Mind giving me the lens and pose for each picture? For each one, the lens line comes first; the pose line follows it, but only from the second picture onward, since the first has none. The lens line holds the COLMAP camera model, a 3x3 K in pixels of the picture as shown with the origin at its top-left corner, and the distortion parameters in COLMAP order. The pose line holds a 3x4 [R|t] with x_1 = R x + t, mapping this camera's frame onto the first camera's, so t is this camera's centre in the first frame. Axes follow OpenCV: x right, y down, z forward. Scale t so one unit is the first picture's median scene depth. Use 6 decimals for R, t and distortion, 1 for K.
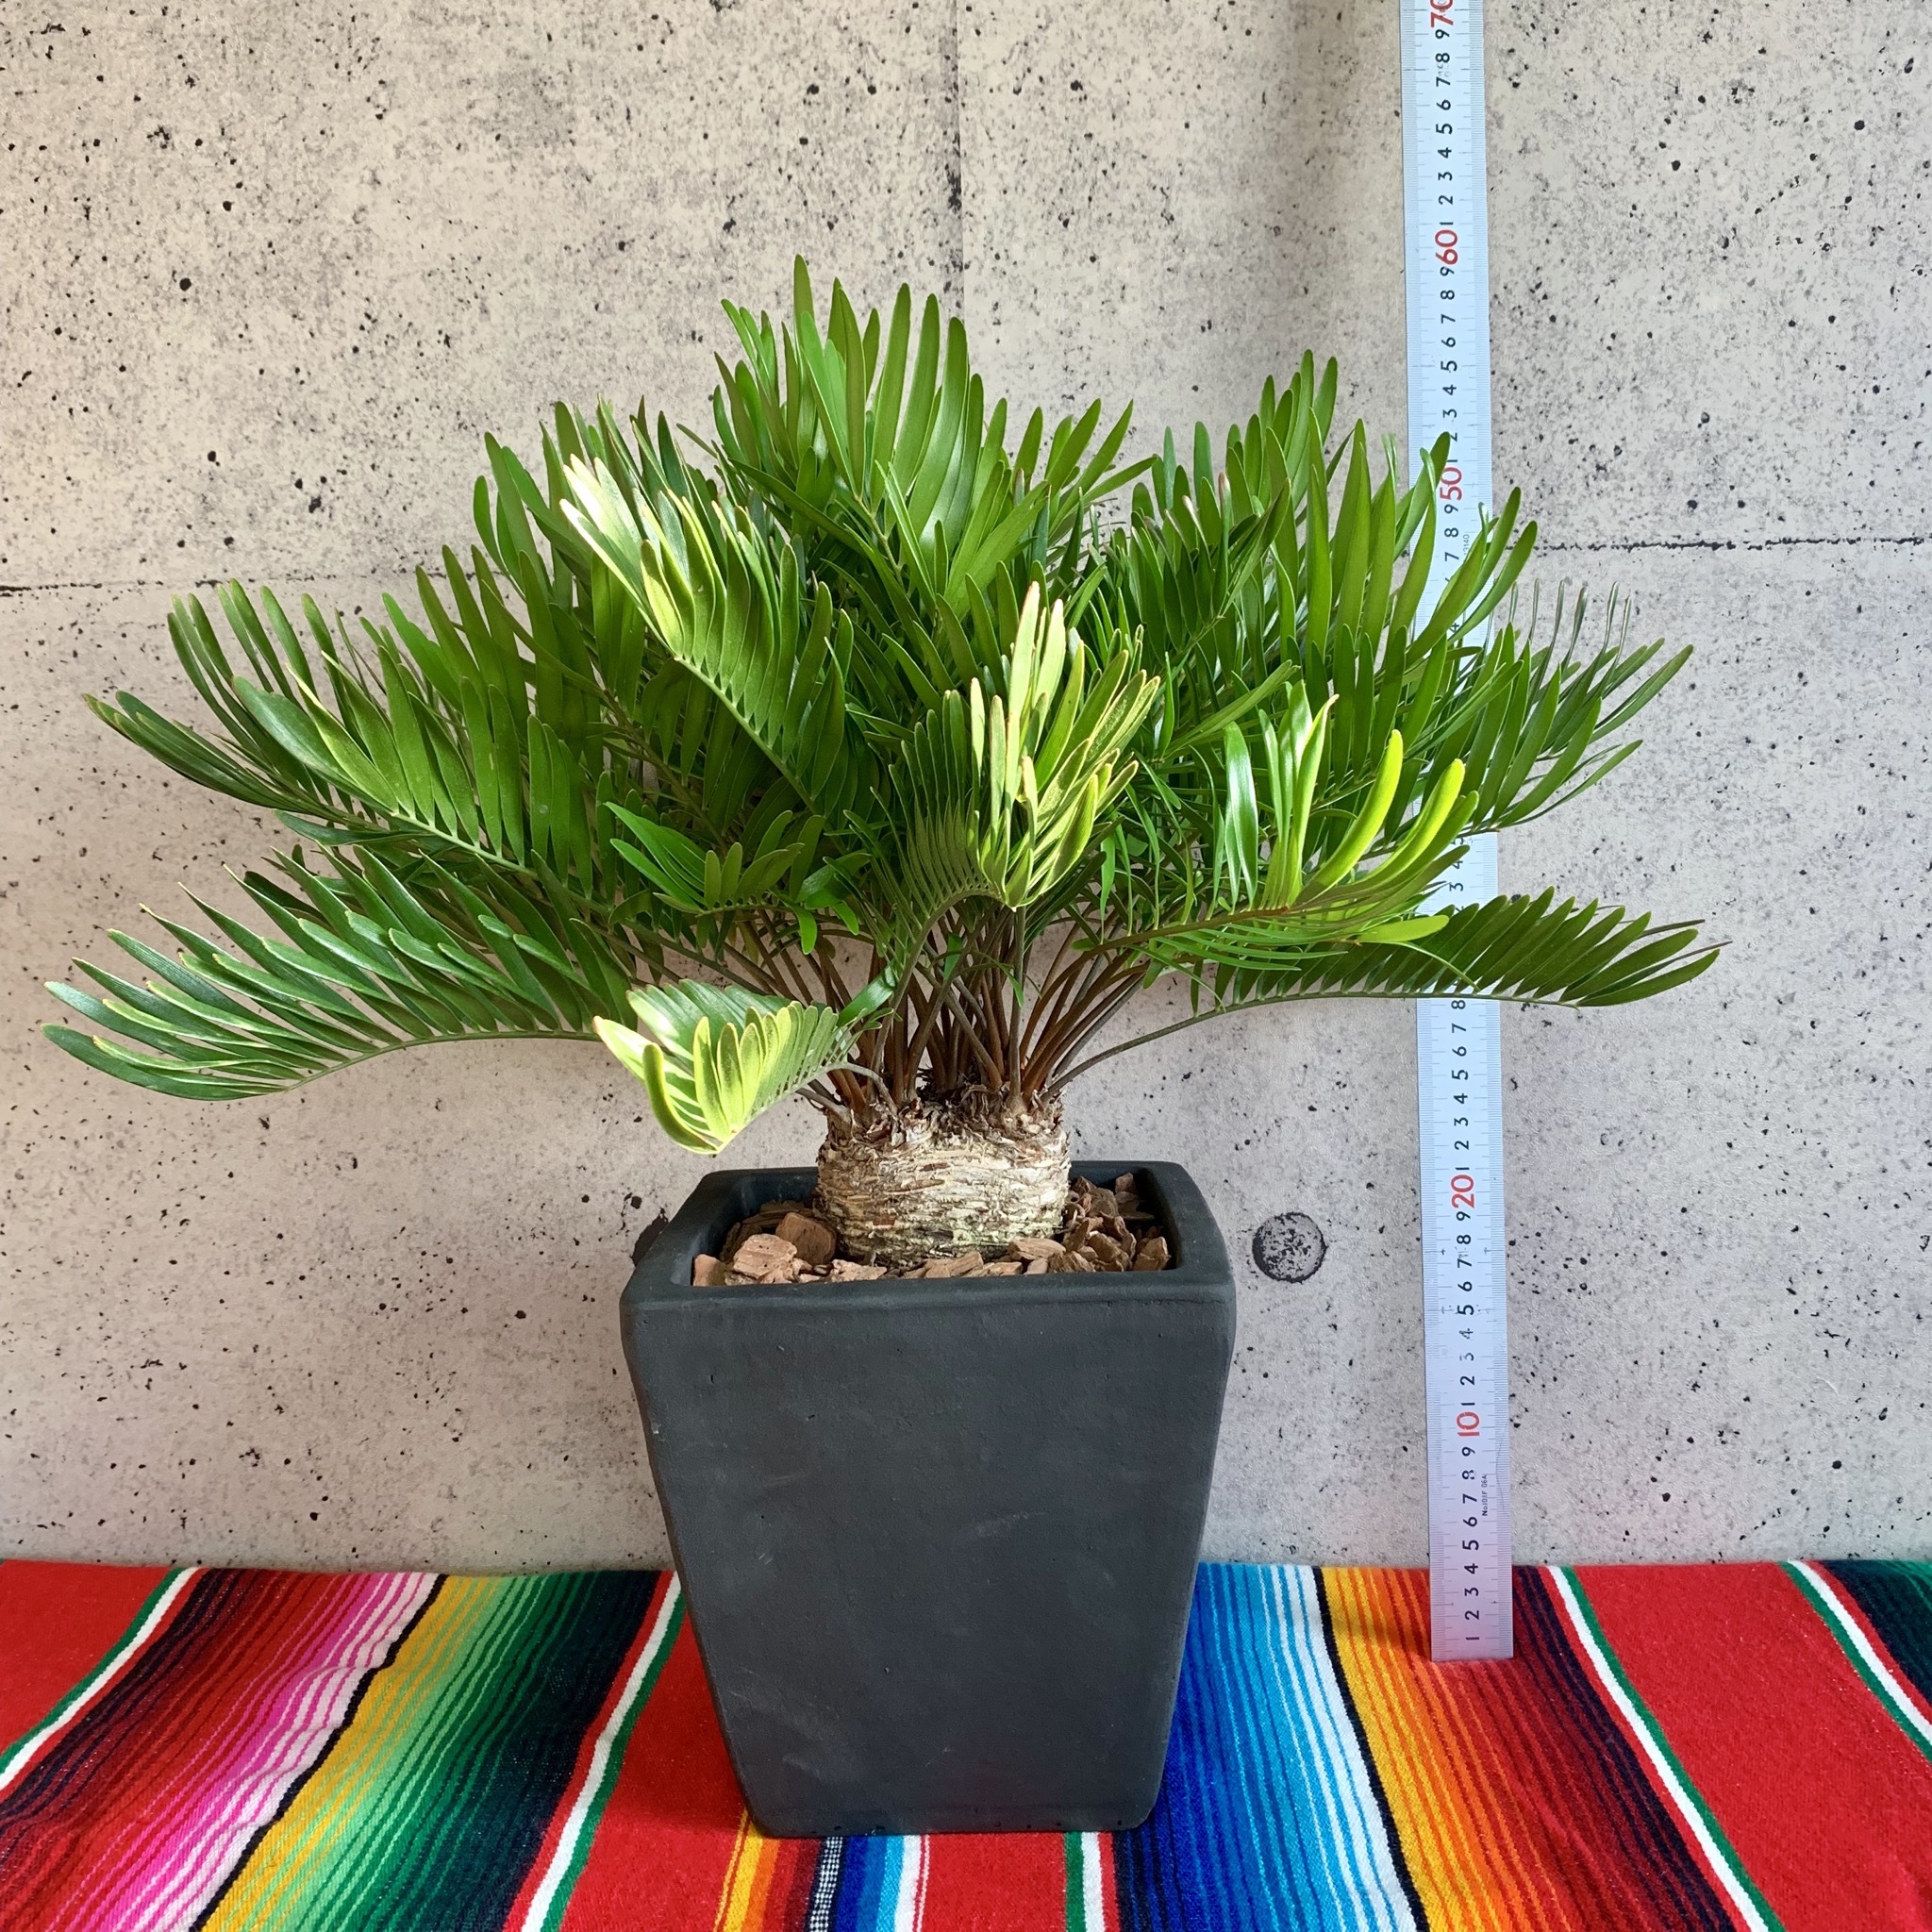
lens RADIAL K [[2009.3, 0, 949.2], [0, 2009.3, 928.2], [0, 0, 1]] dist [0.008379, 0.000000]
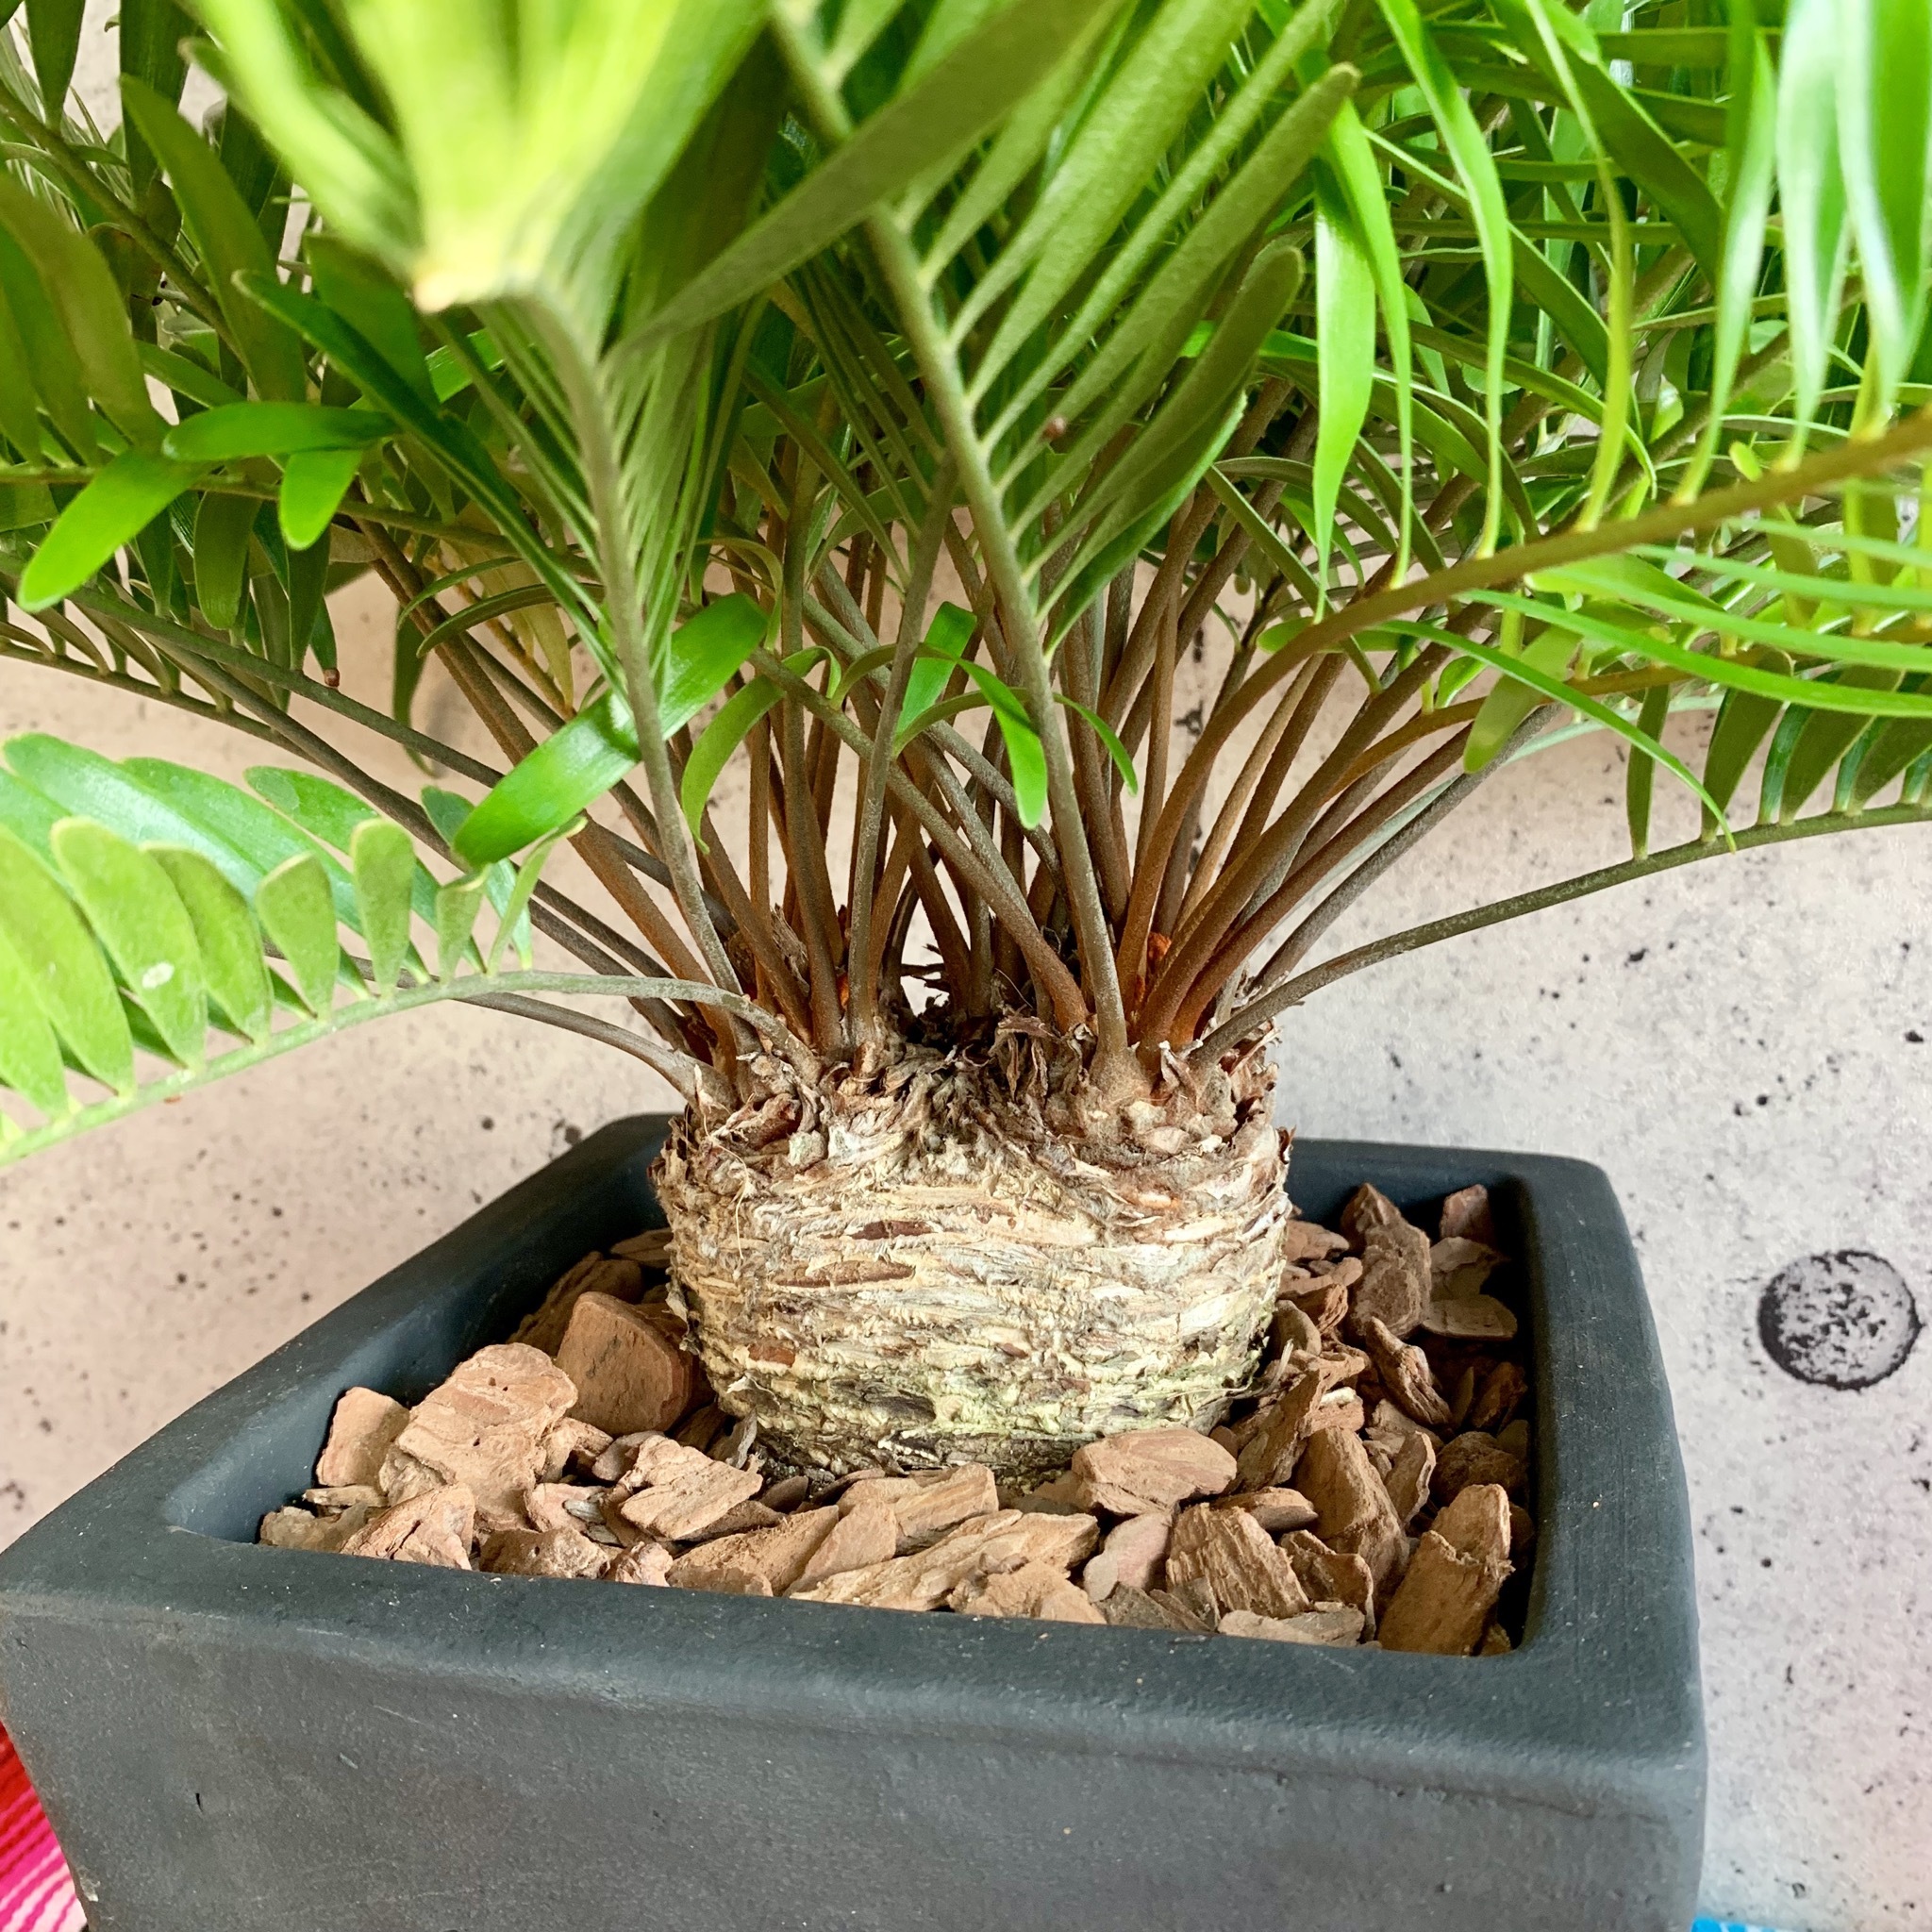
lens RADIAL K [[2009.3, 0, 975.2], [0, 2009.3, 957.7], [0, 0, 1]] dist [0.008379, 0.000000]
pose [[0.975520, 0.045817, -0.215087, 0.086194], [-0.017762, 0.991276, 0.130598, 0.018193], [0.219194, -0.123580, 0.967823, 0.637708]]
